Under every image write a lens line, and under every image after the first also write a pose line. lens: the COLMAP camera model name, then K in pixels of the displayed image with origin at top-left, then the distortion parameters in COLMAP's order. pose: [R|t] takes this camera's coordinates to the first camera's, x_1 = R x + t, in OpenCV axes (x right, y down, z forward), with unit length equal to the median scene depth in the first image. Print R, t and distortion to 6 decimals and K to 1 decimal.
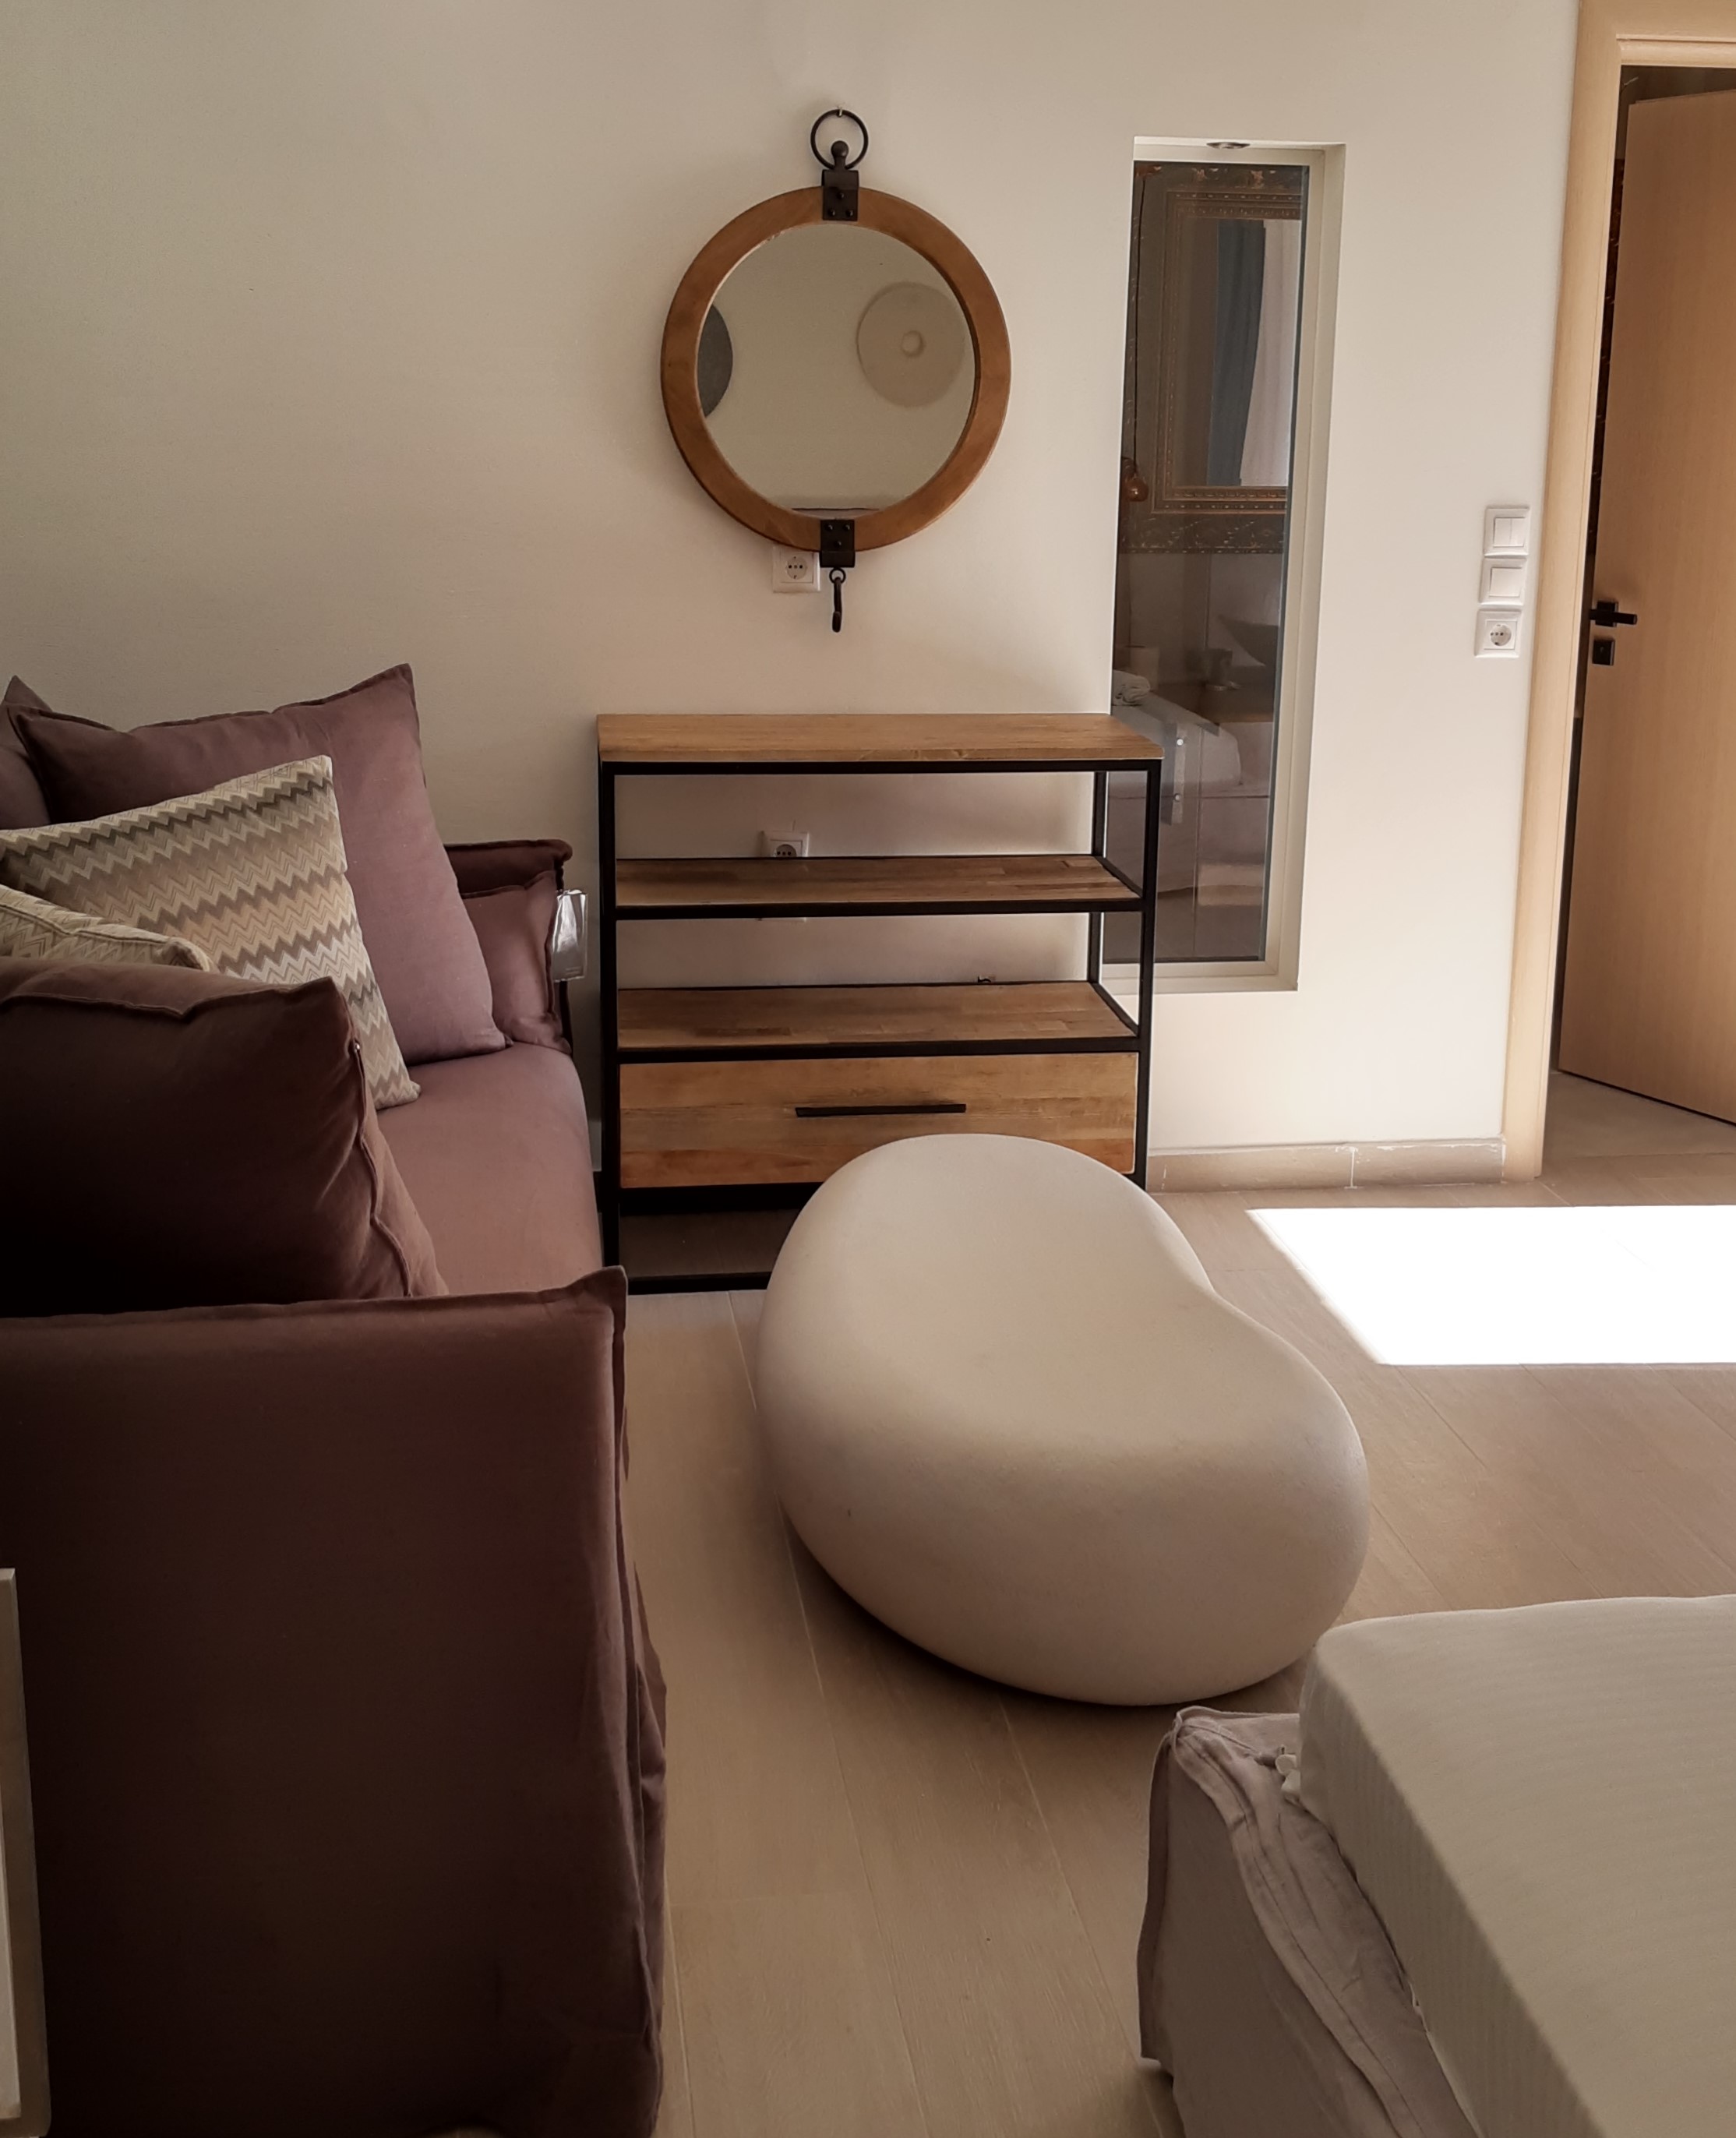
lens RADIAL K [[2527.8, 0, 866.3], [0, 2527.8, 957.3], [0, 0, 1]] dist [0.067526, -0.029878]
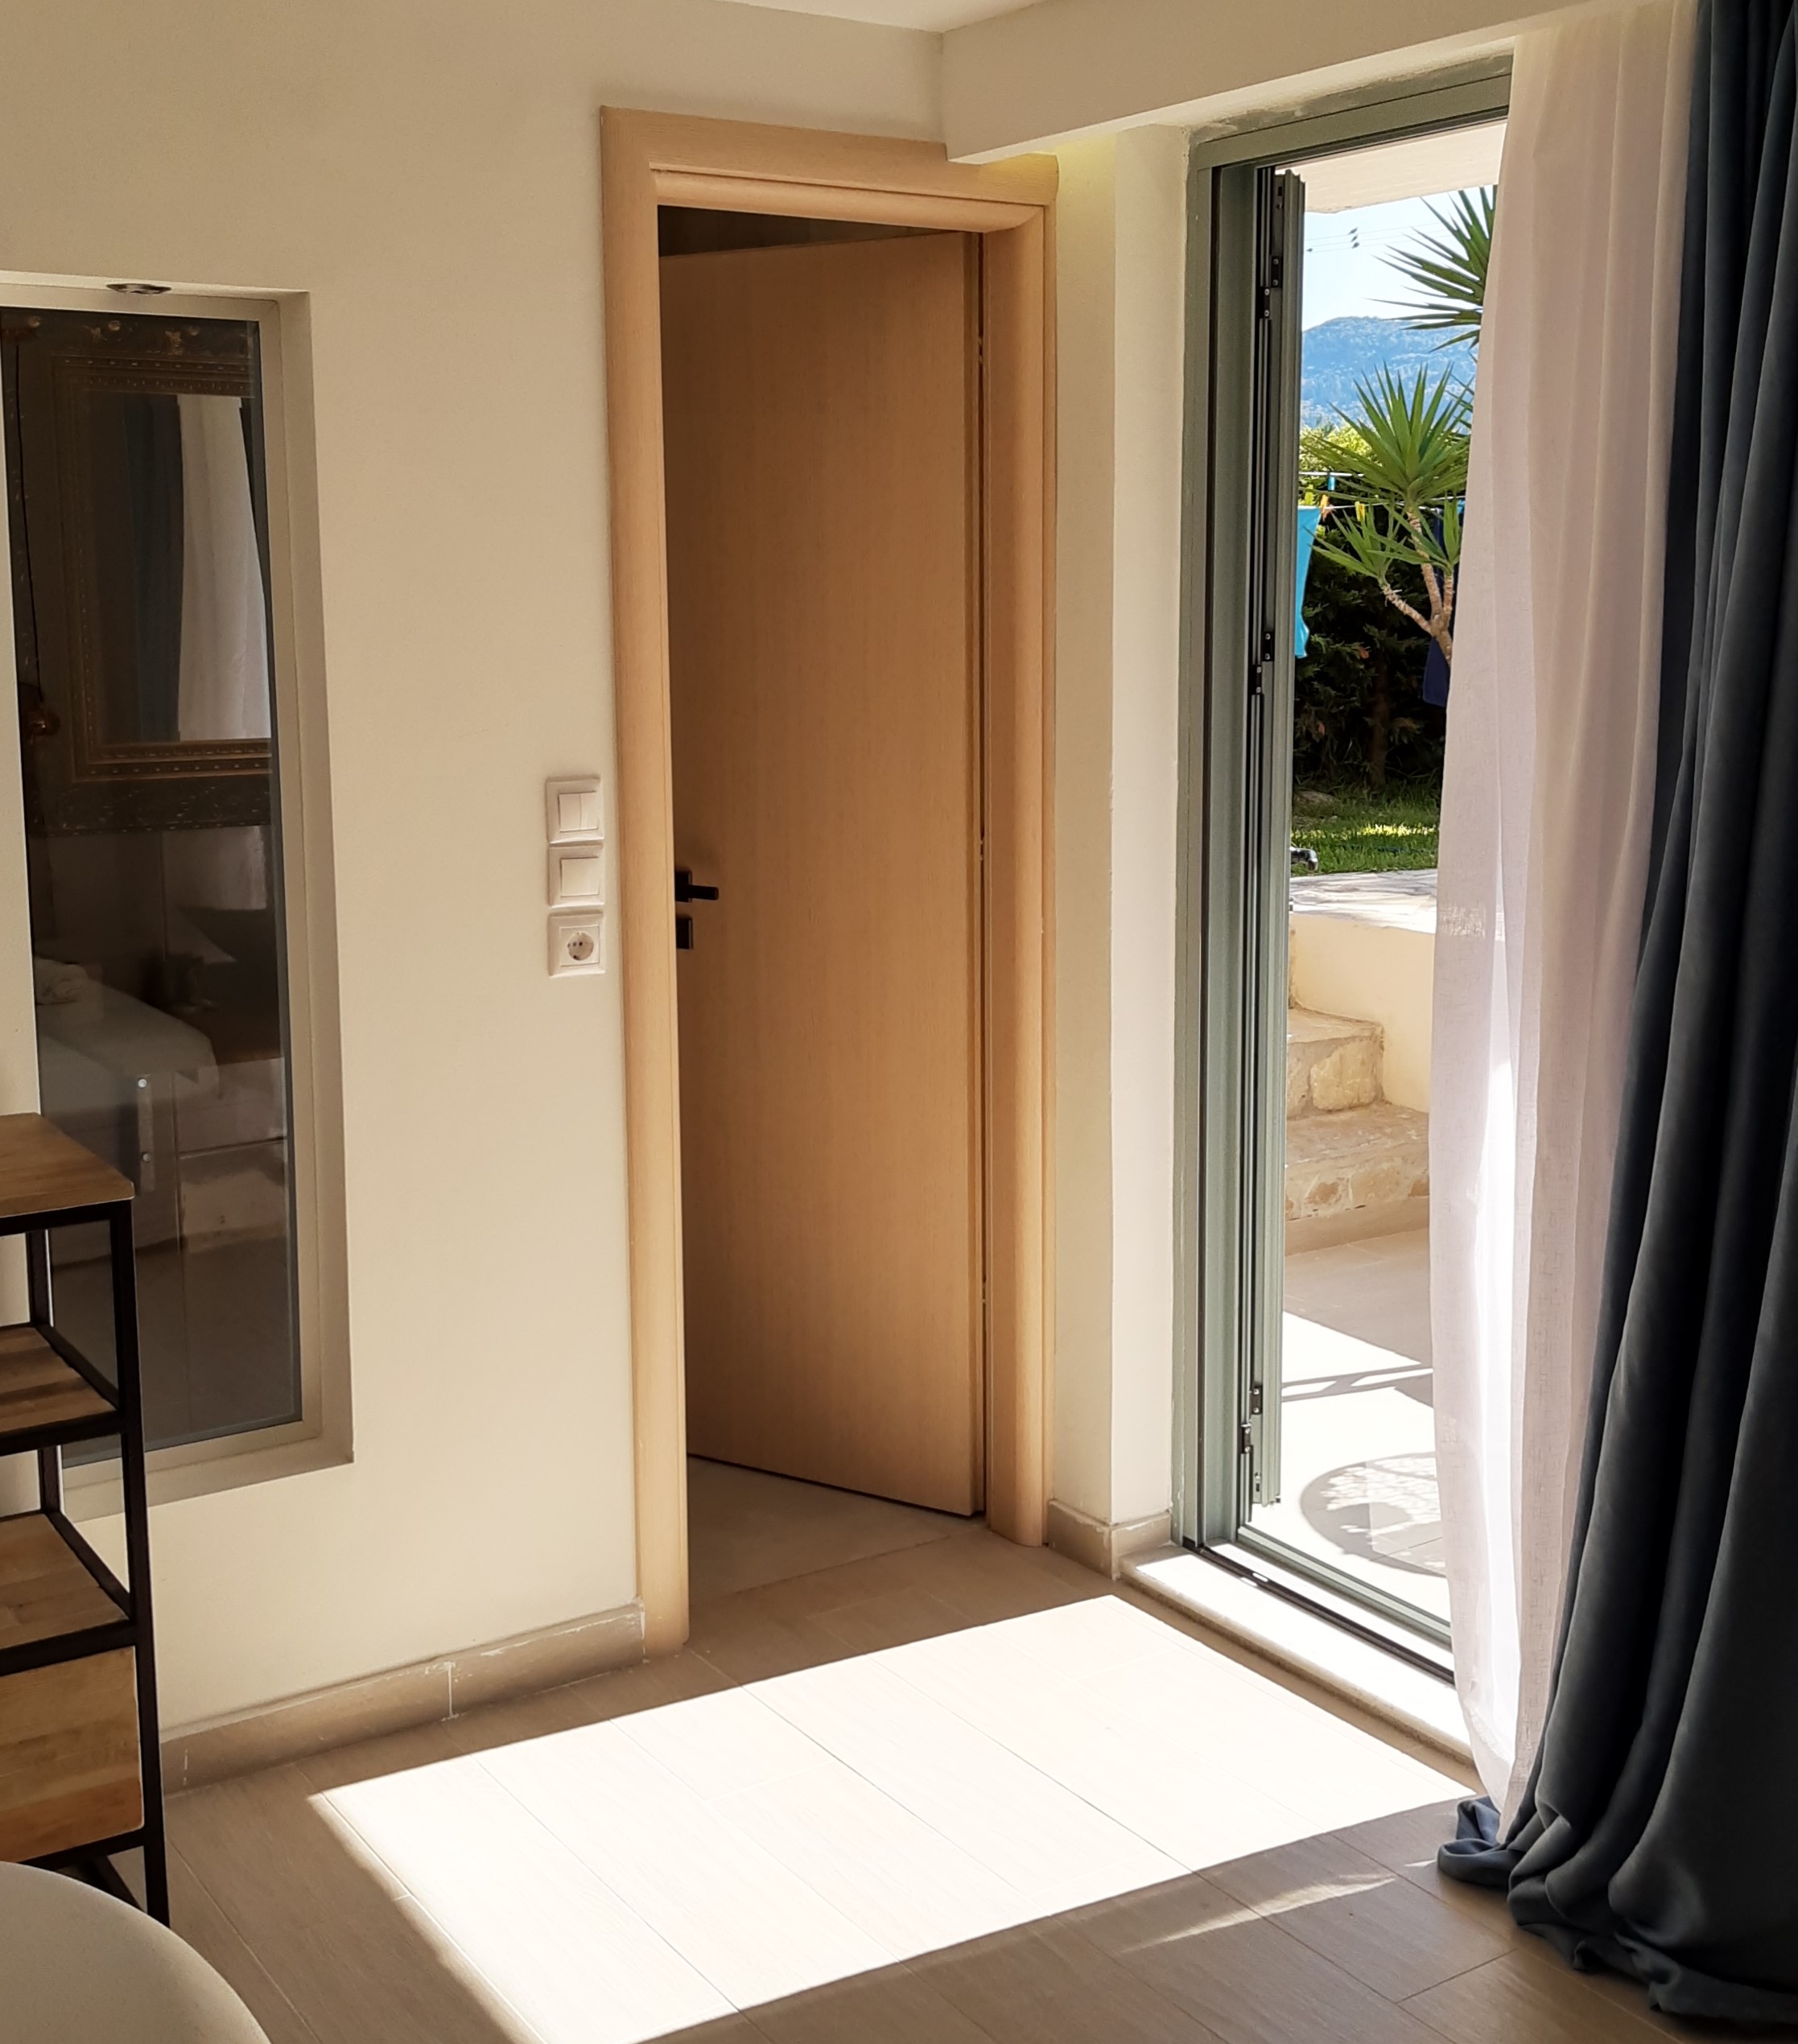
lens RADIAL K [[2472.8, 0, 832.7], [0, 2472.8, 958.0], [0, 0, 1]] dist [0.166697, -0.468085]
pose [[0.916542, -0.081524, 0.391541, 0.031355], [0.105471, 0.993617, -0.040008, -0.086365], [-0.385780, 0.077965, 0.919291, 0.299452]]
